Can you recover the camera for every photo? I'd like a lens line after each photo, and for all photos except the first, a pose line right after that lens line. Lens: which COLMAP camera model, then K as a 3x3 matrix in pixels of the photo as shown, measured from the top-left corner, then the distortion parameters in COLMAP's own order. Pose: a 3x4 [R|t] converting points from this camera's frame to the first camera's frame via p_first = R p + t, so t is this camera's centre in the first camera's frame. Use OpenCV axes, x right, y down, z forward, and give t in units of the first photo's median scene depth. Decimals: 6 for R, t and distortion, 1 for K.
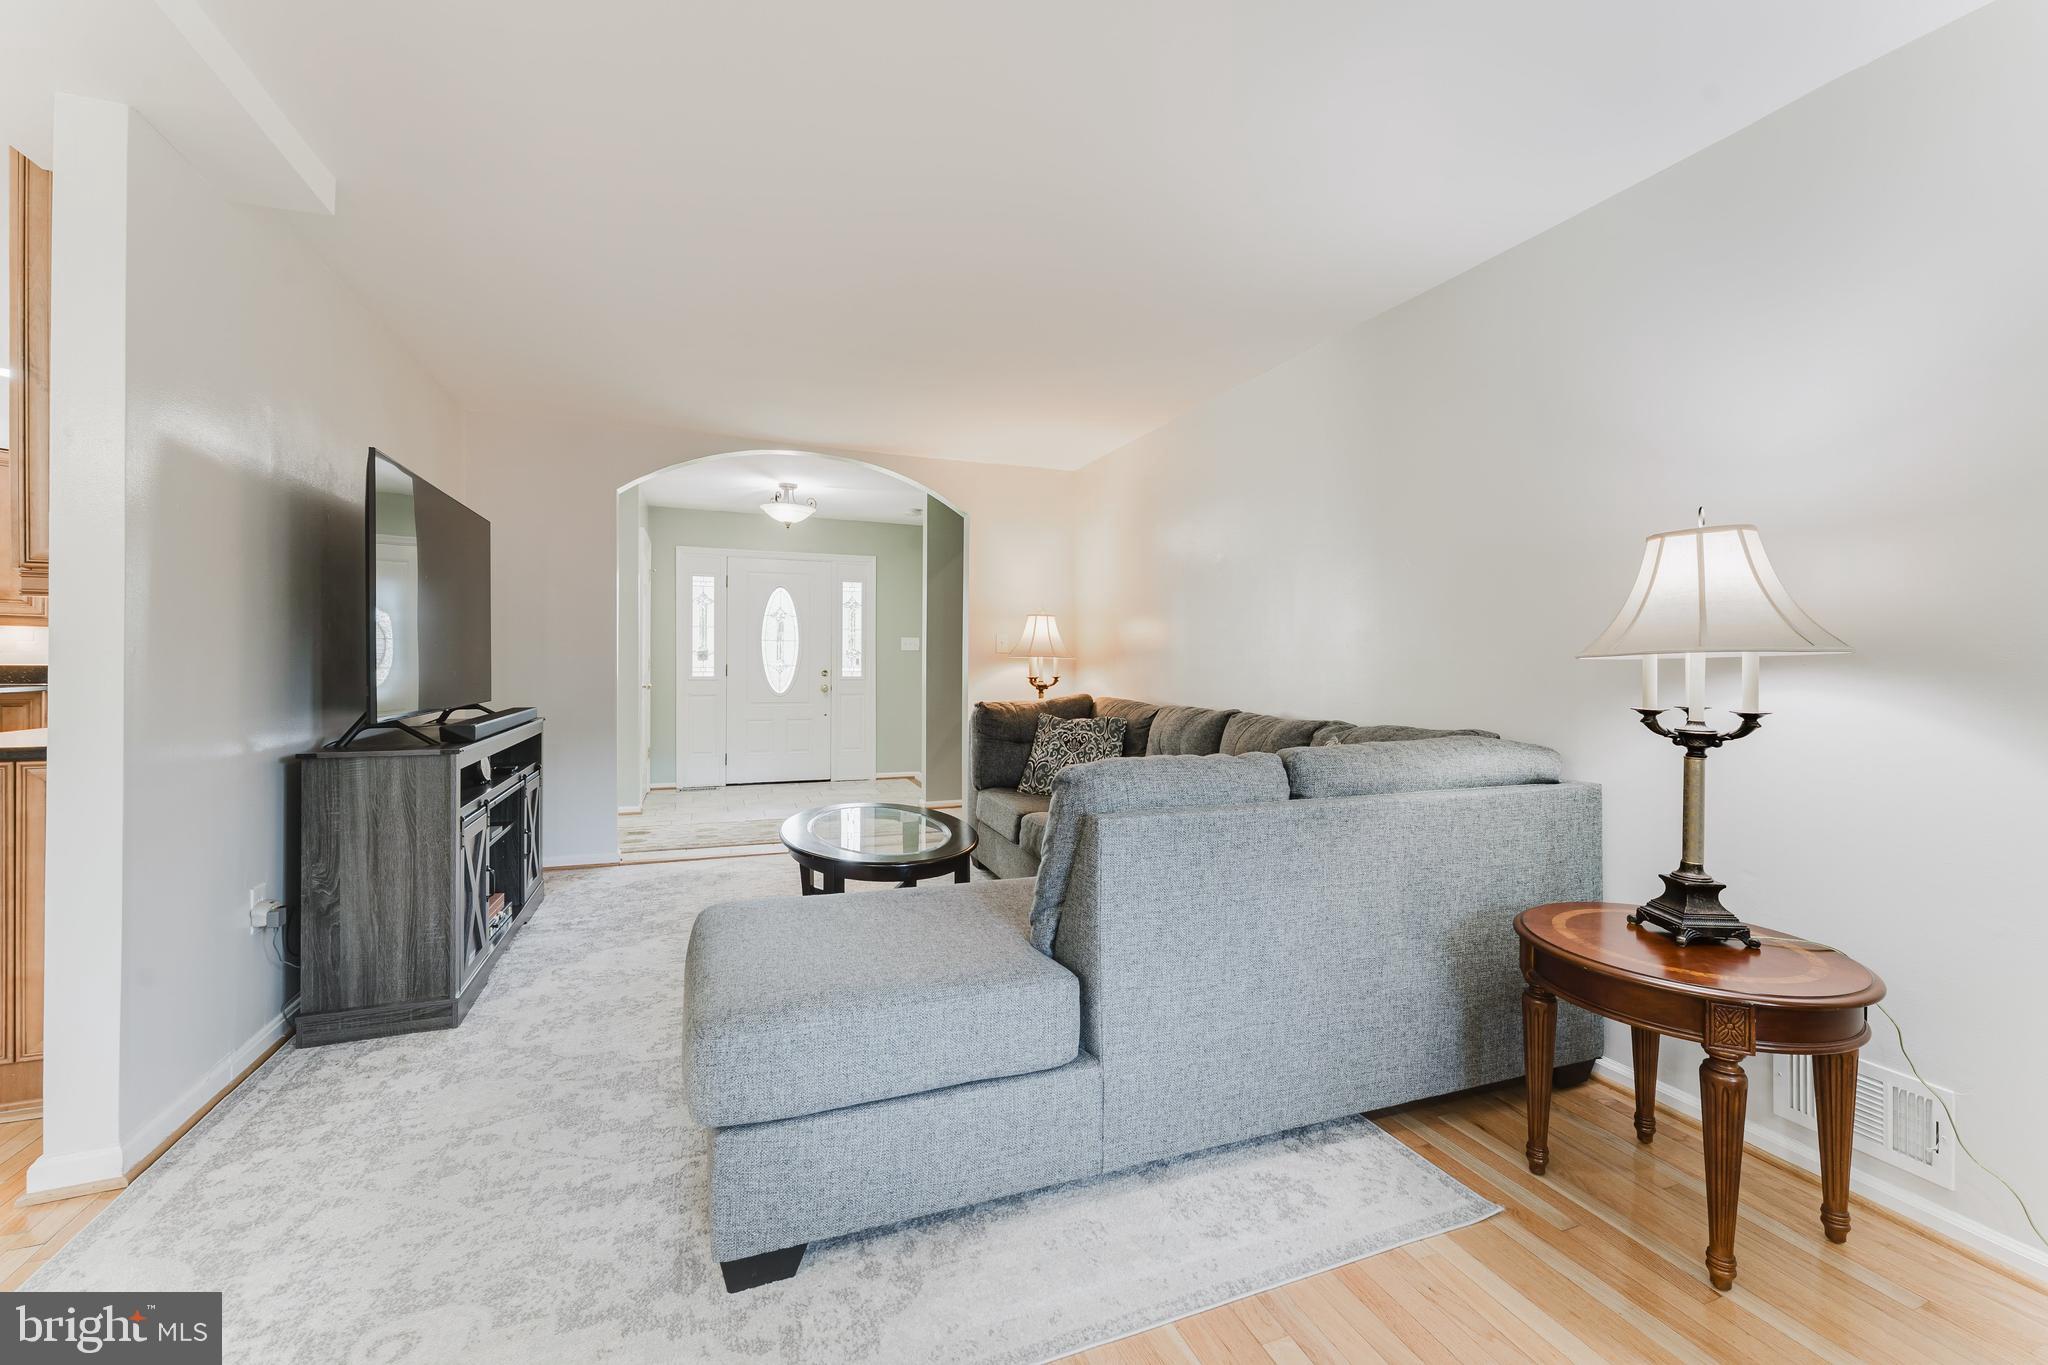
lens RADIAL K [[822.6, 0, 1015.8], [0, 822.6, 652.0], [0, 0, 1]] dist [0.000499, -0.000319]
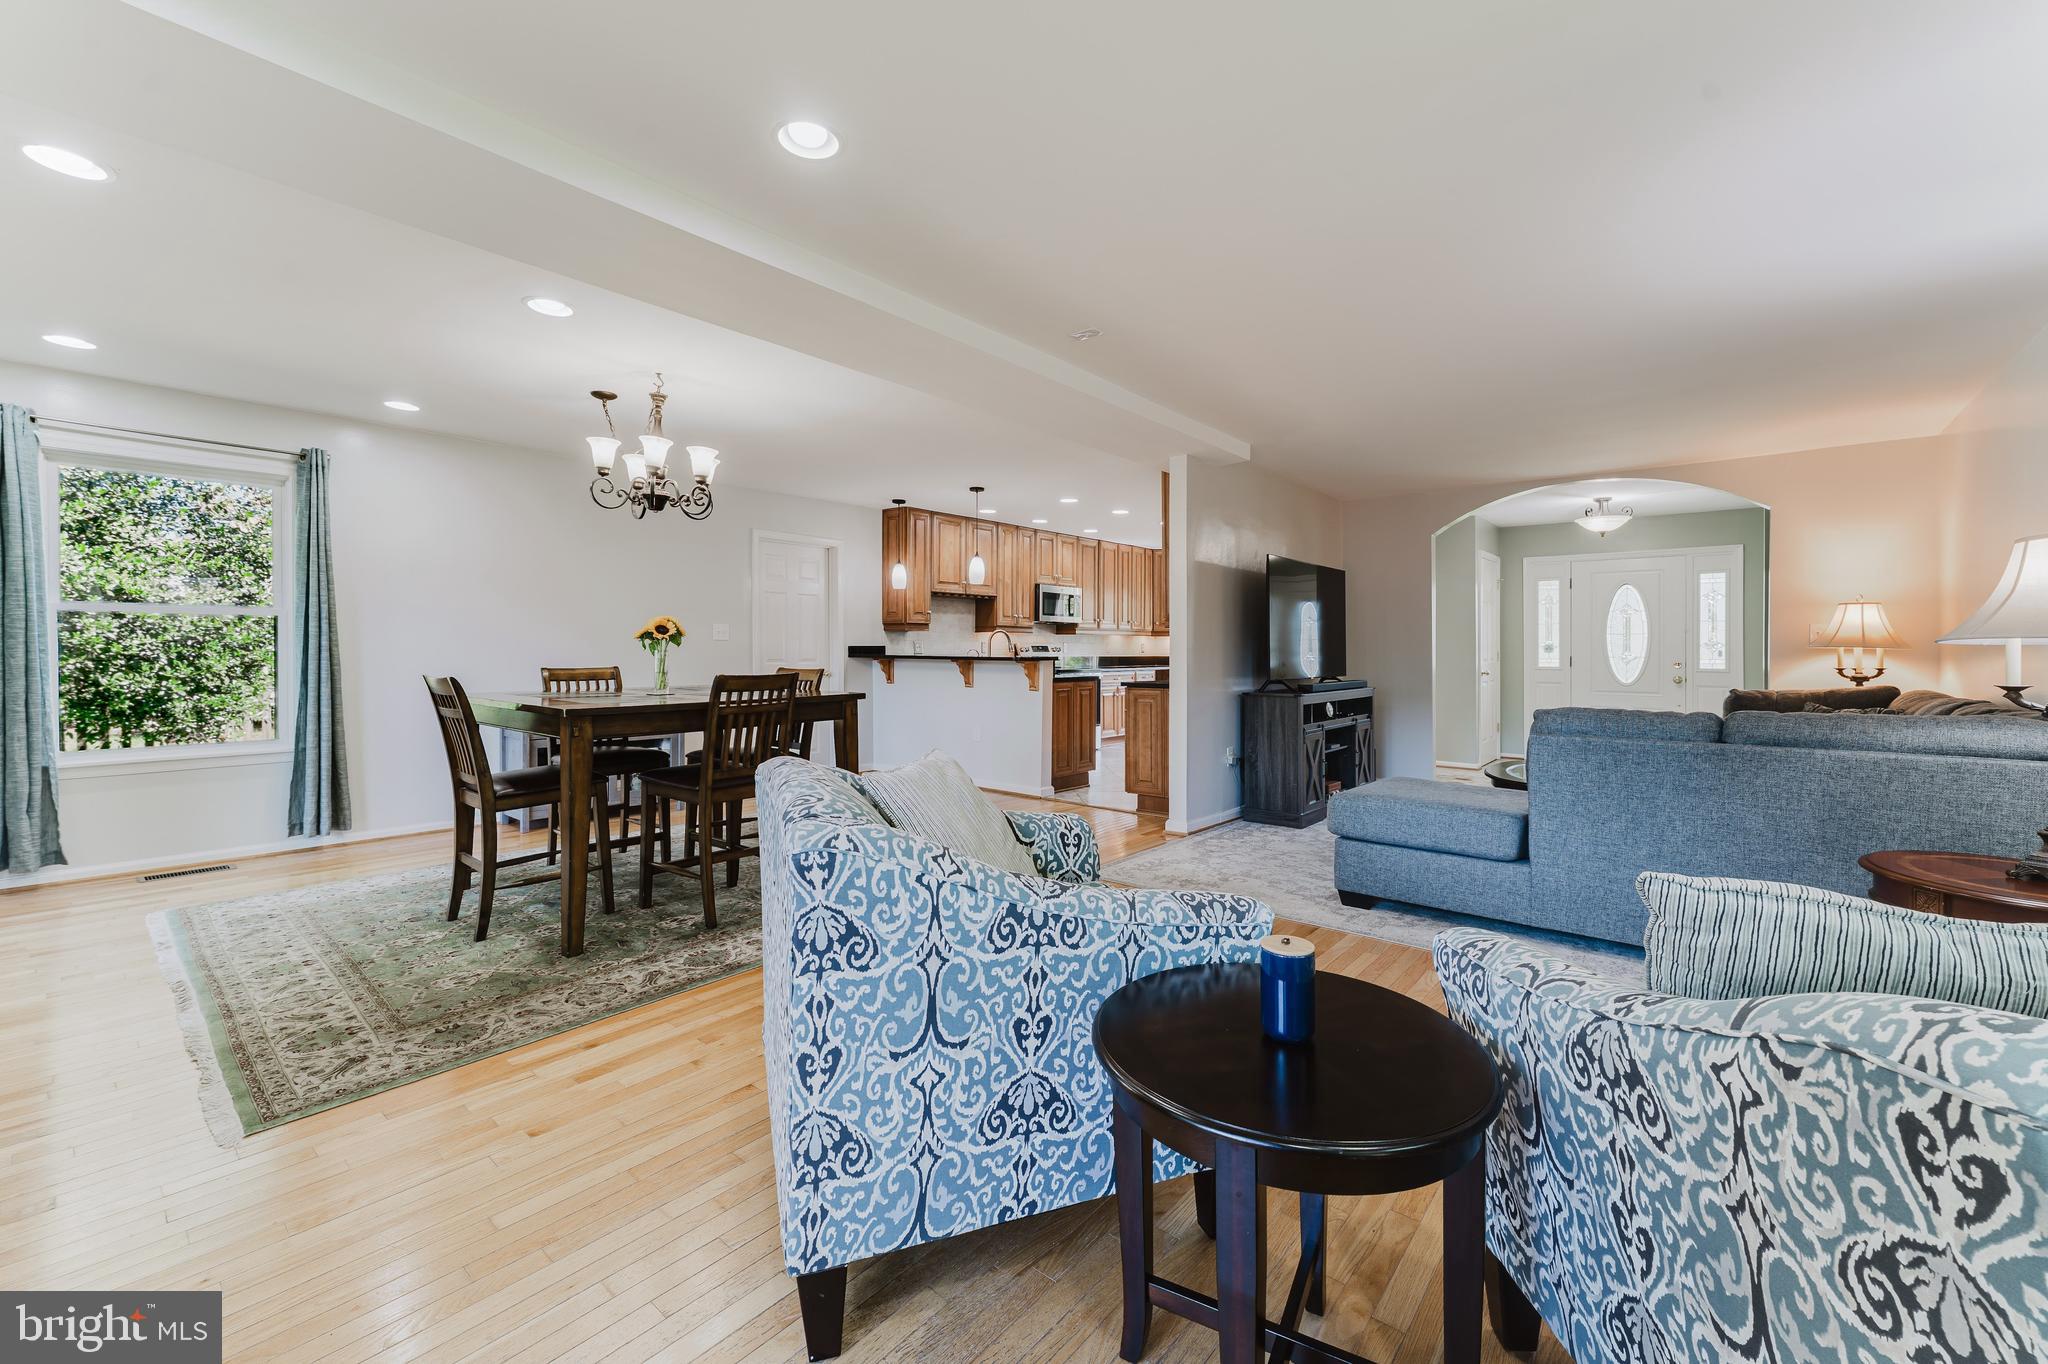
lens RADIAL K [[822.6, 0, 1025.3], [0, 822.6, 664.9], [0, 0, 1]] dist [0.000499, -0.000319]
pose [[0.480954, 0.009587, -0.876694, 0.774023], [0.009052, 0.999833, 0.015899, 0.005030], [0.876699, -0.015582, 0.480787, -0.578927]]
